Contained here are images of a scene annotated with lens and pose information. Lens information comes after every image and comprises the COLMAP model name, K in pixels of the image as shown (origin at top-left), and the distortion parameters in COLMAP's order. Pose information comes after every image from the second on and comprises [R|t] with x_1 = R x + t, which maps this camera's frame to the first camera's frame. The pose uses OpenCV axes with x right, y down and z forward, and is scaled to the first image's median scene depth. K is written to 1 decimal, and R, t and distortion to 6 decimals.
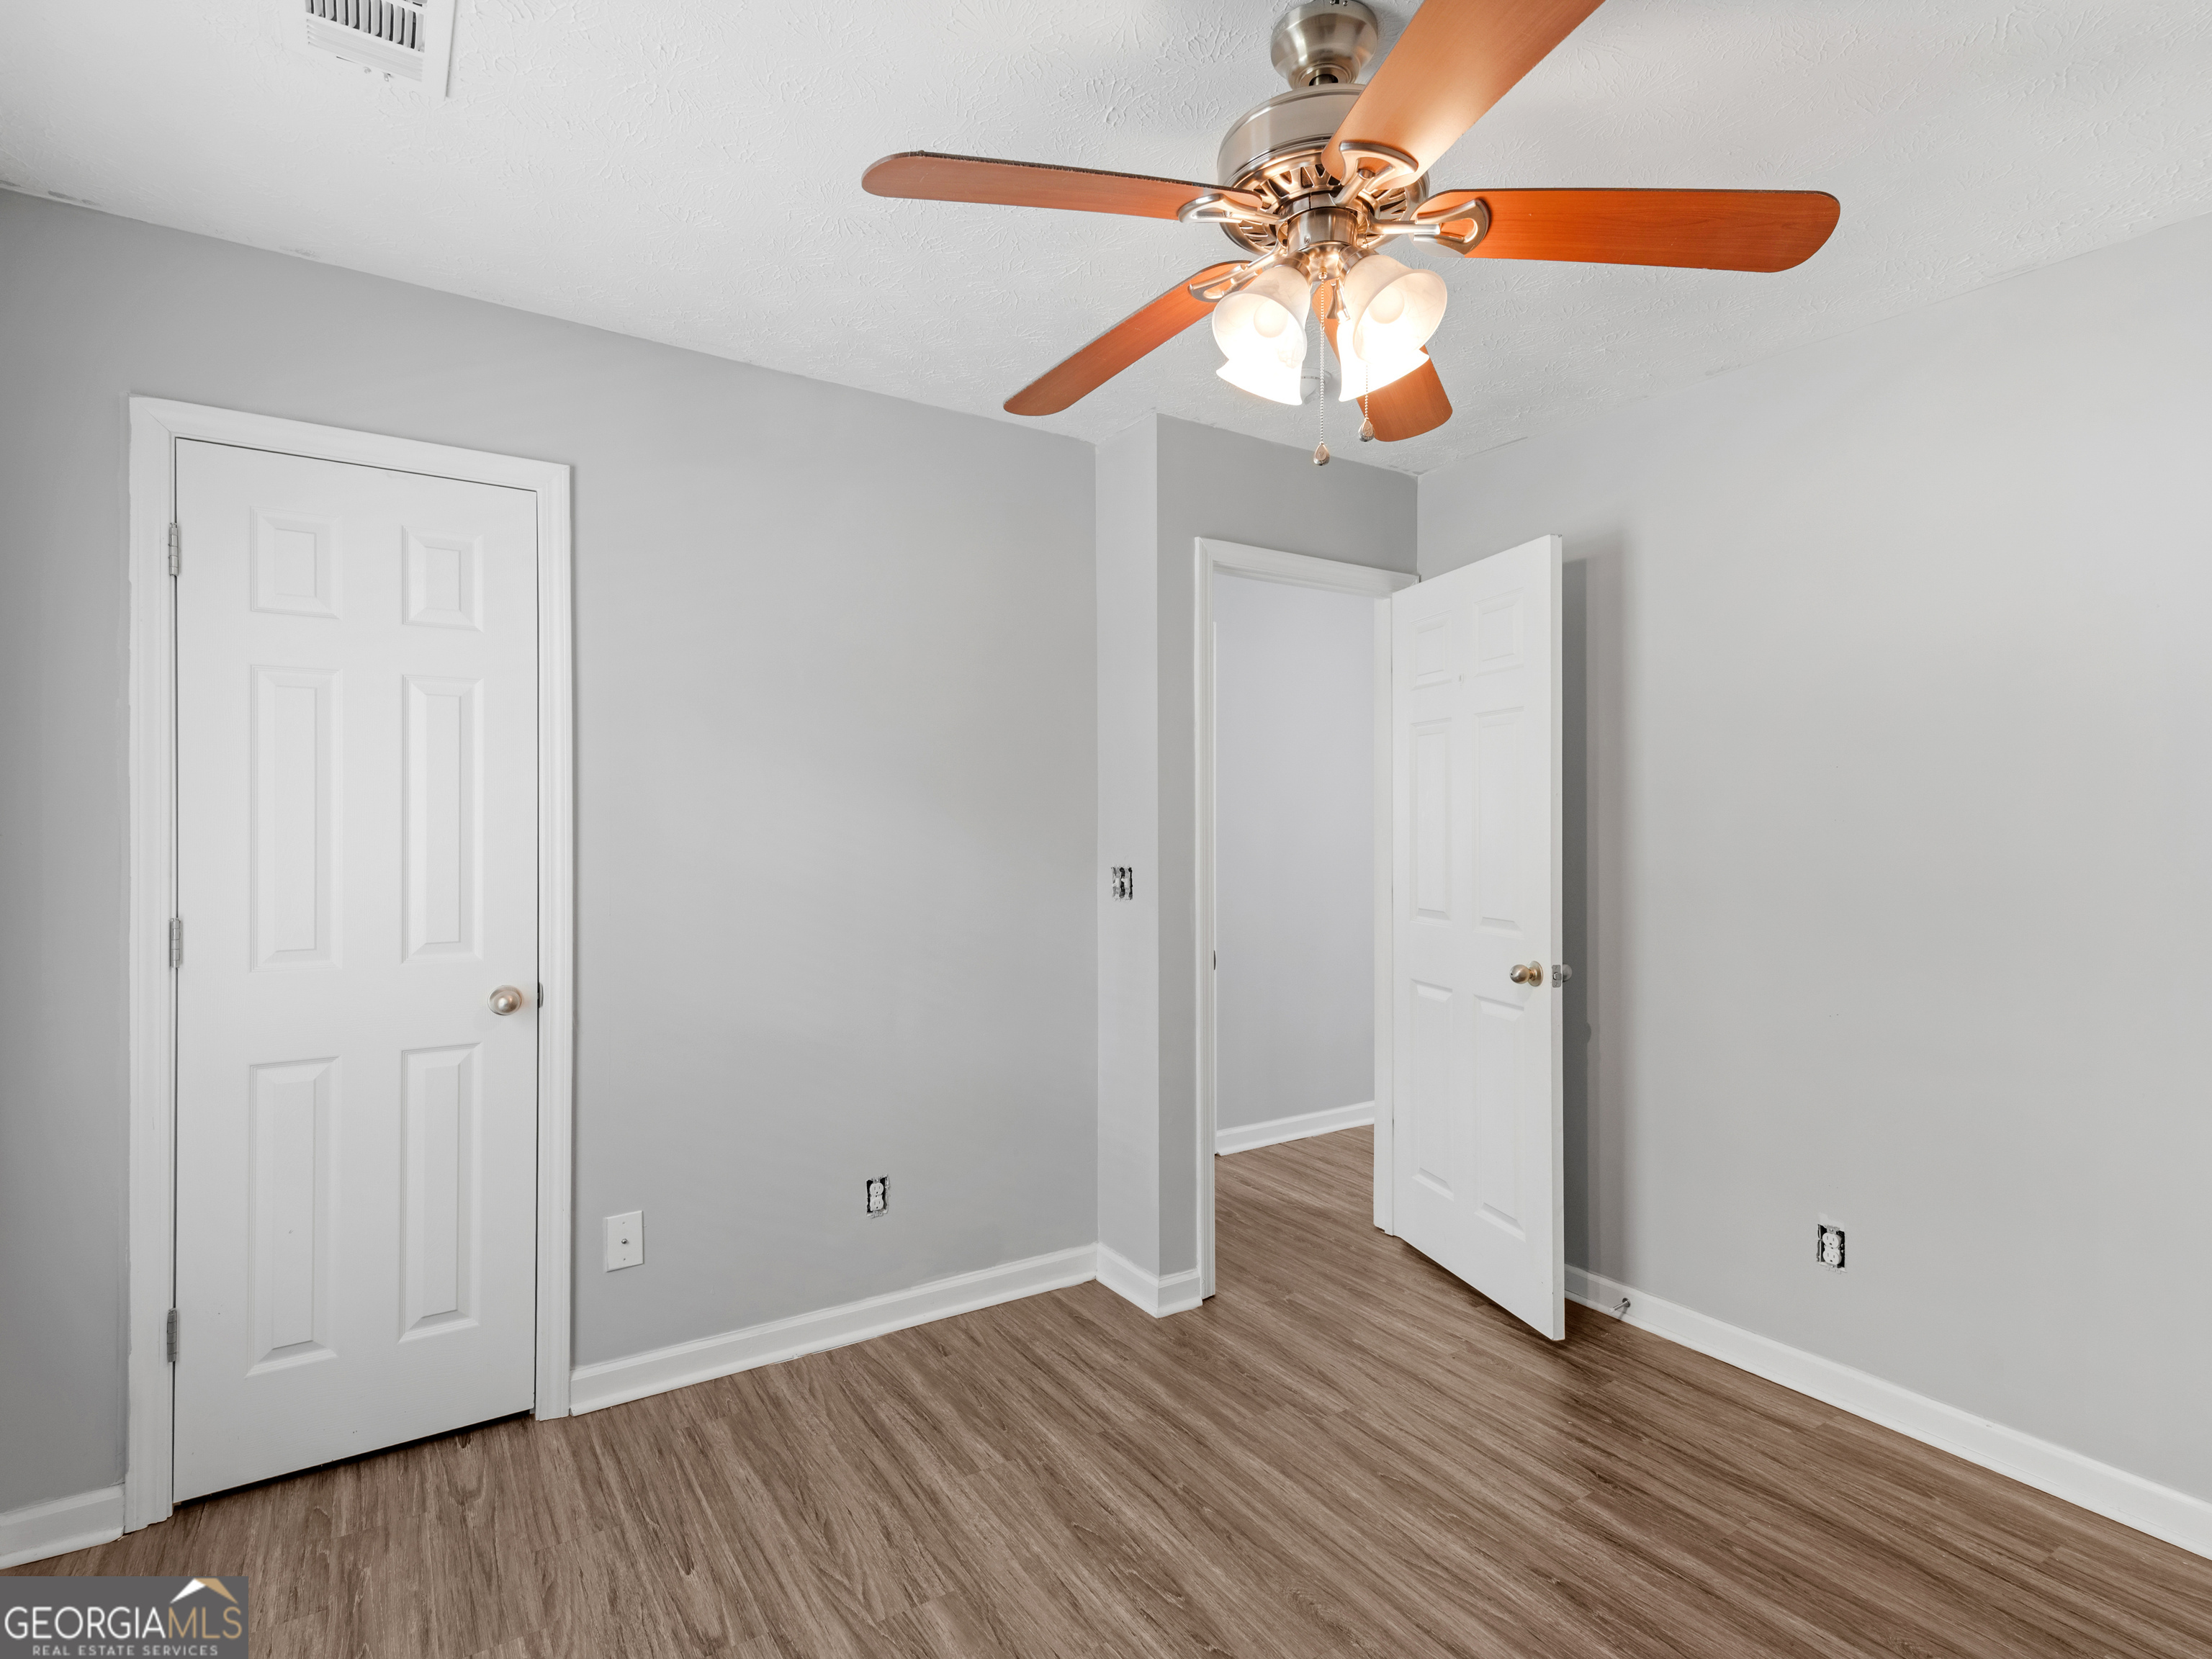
lens RADIAL K [[1126.0, 0, 1107.4], [0, 1126.0, 814.7], [0, 0, 1]] dist [0.013528, -0.000330]
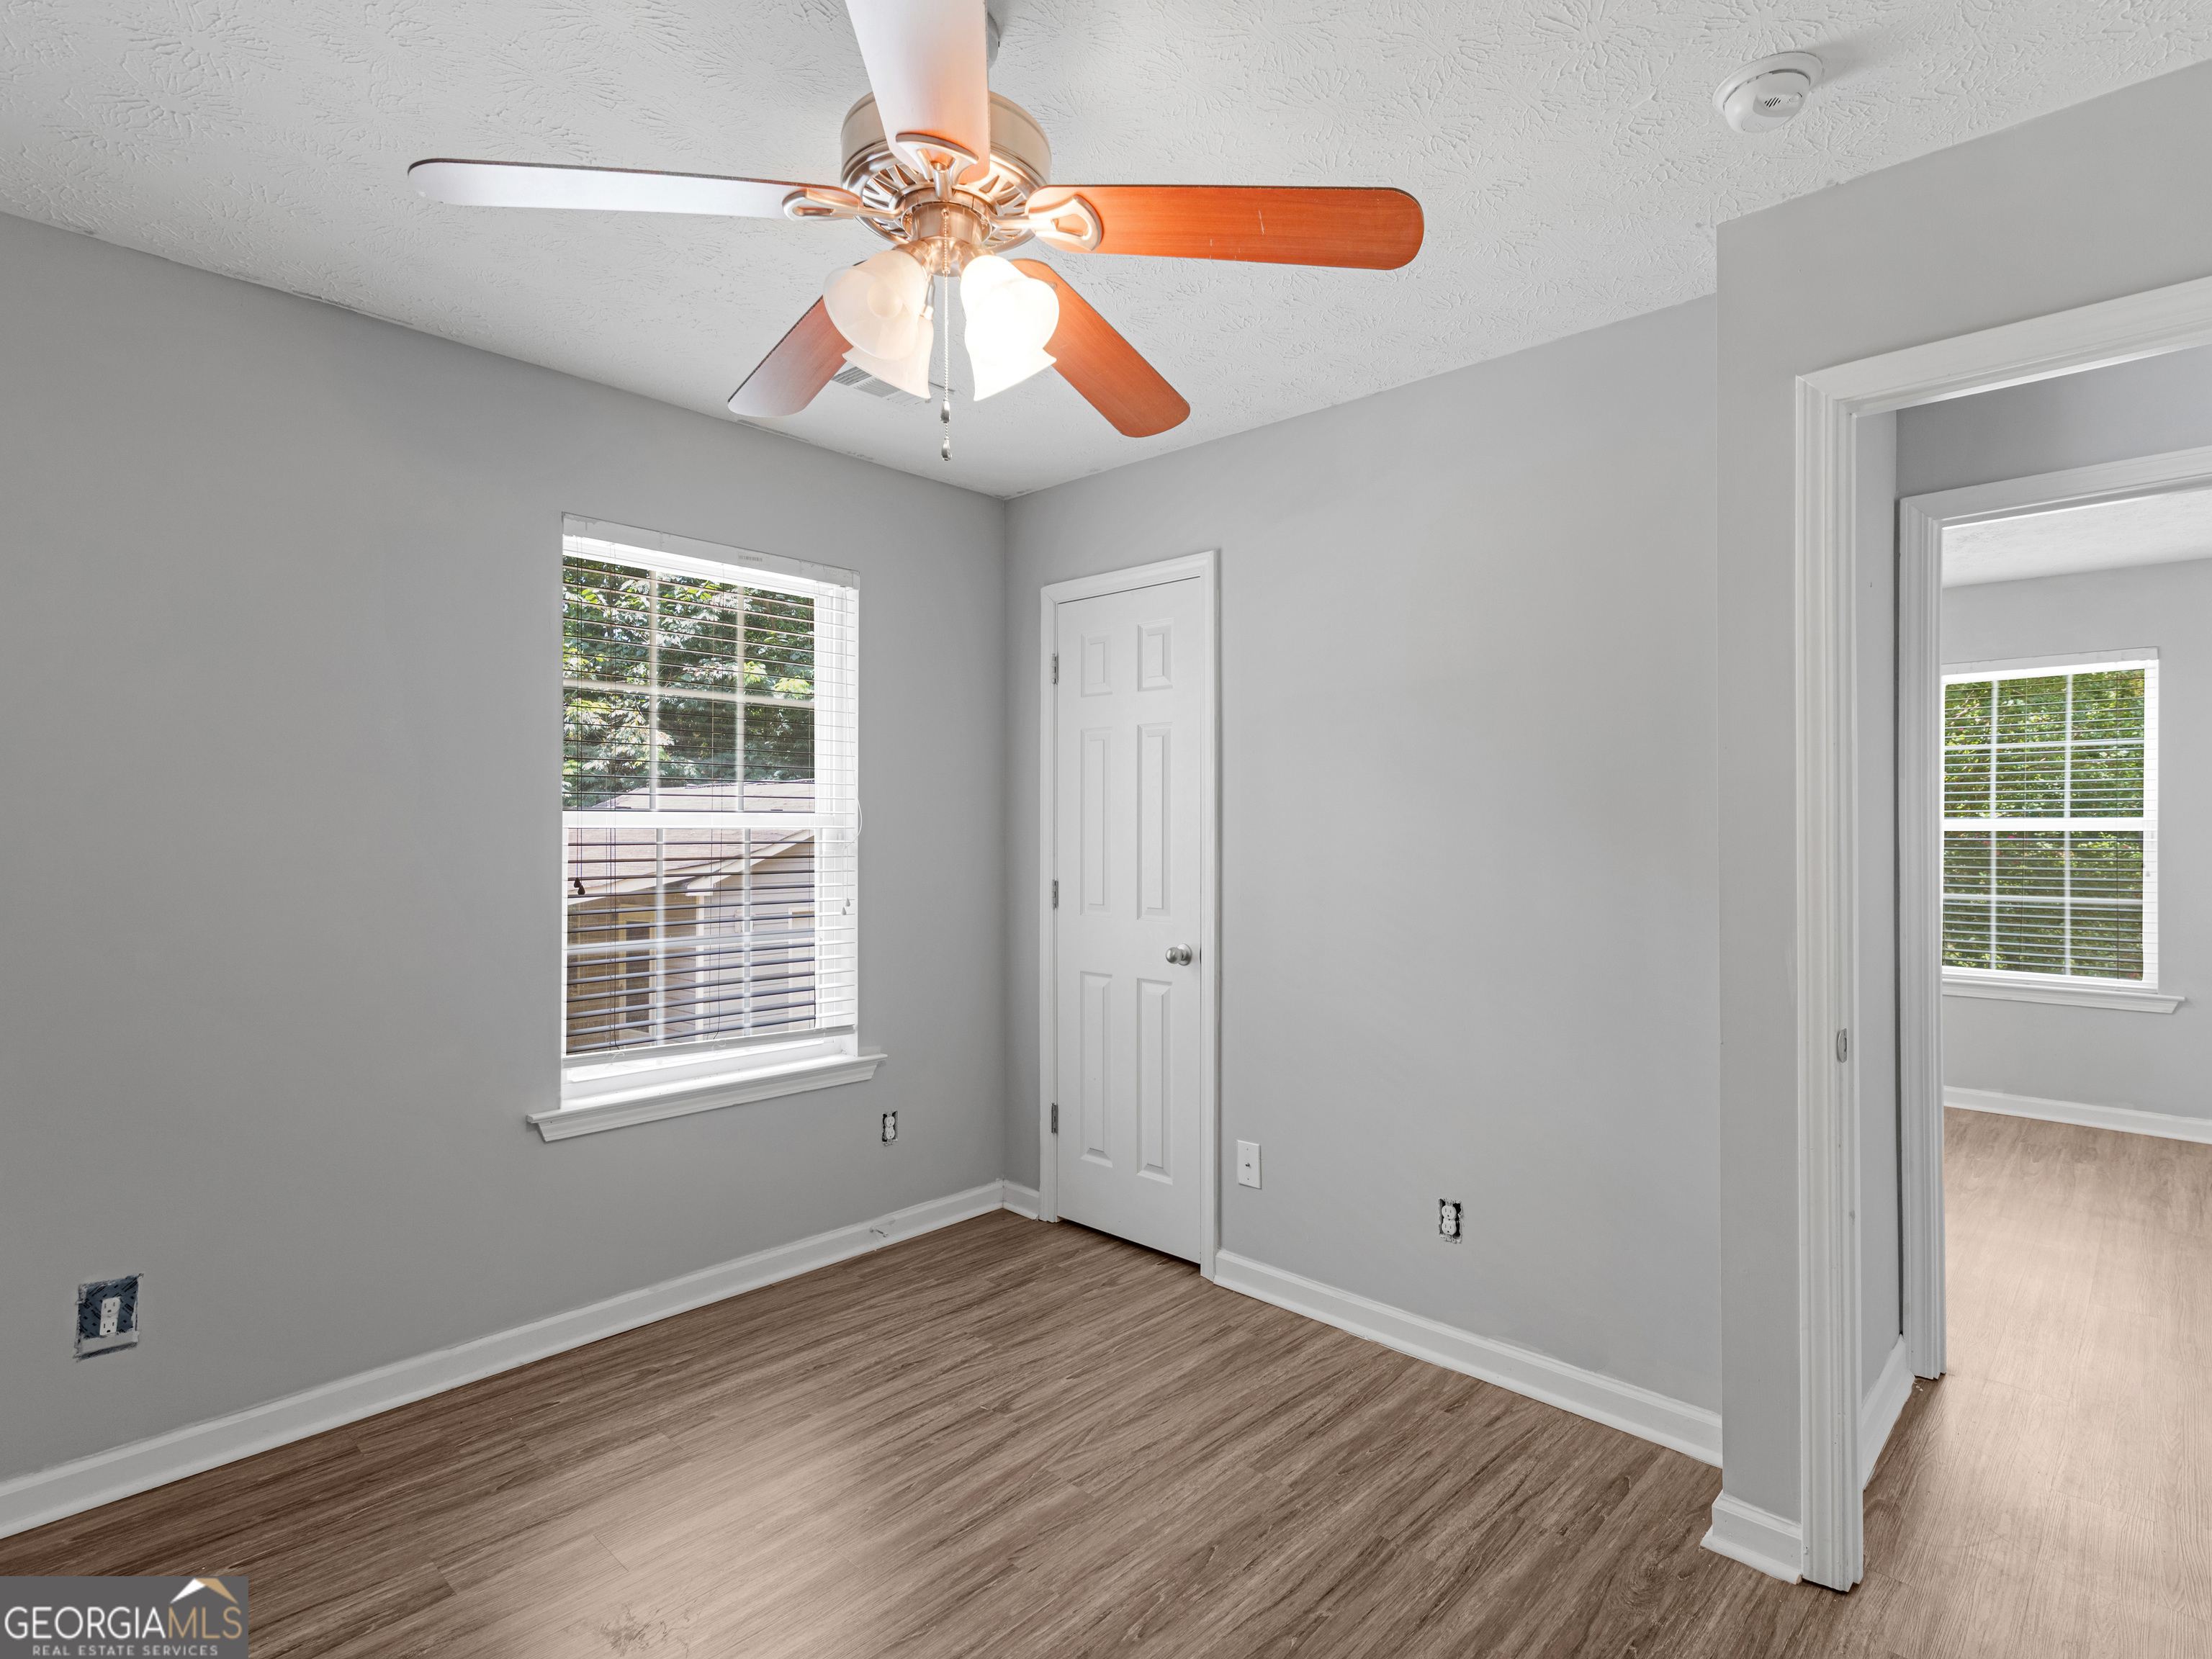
lens RADIAL K [[1126.0, 0, 1107.4], [0, 1126.0, 814.7], [0, 0, 1]] dist [0.013528, -0.000330]
pose [[0.239890, -0.008655, -0.970762, 0.772403], [-0.001672, 0.999955, -0.009328, 0.007133], [0.970799, 0.003861, 0.239864, 0.581761]]
